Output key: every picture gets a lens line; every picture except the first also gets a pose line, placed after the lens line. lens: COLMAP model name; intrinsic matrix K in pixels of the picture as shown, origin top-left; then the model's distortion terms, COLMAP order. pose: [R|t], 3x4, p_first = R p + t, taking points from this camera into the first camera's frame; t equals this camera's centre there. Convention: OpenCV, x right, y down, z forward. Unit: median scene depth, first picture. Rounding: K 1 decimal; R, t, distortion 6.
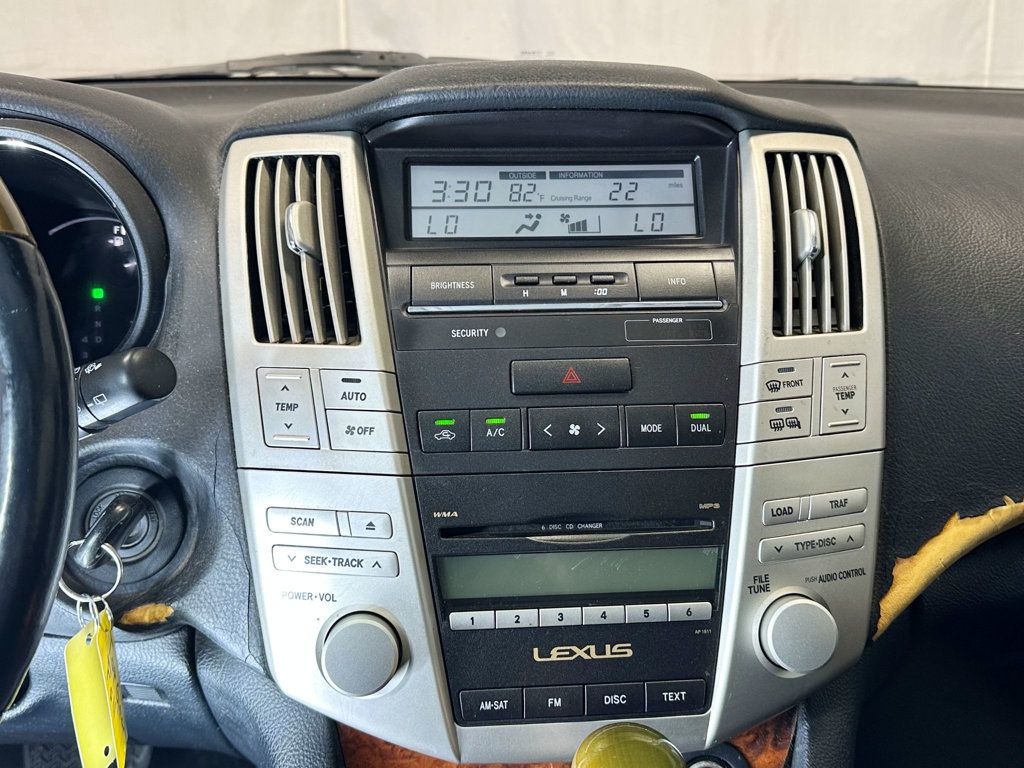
lens RADIAL K [[954.1, 0, 512.0], [0, 954.1, 384.0], [0, 0, 1]] dist [0.148283, -0.304563]
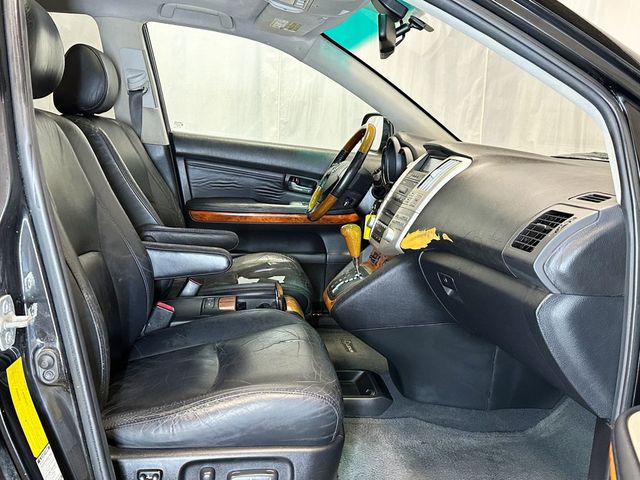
lens RADIAL K [[596.3, 0, 320.0], [0, 596.3, 240.0], [0, 0, 1]] dist [0.148283, -0.304563]
pose [[0.036734, 0.168646, -0.984992, 3.567536], [-0.395014, 0.907836, 0.140704, -0.044872], [0.917940, 0.383917, 0.099966, 0.284574]]
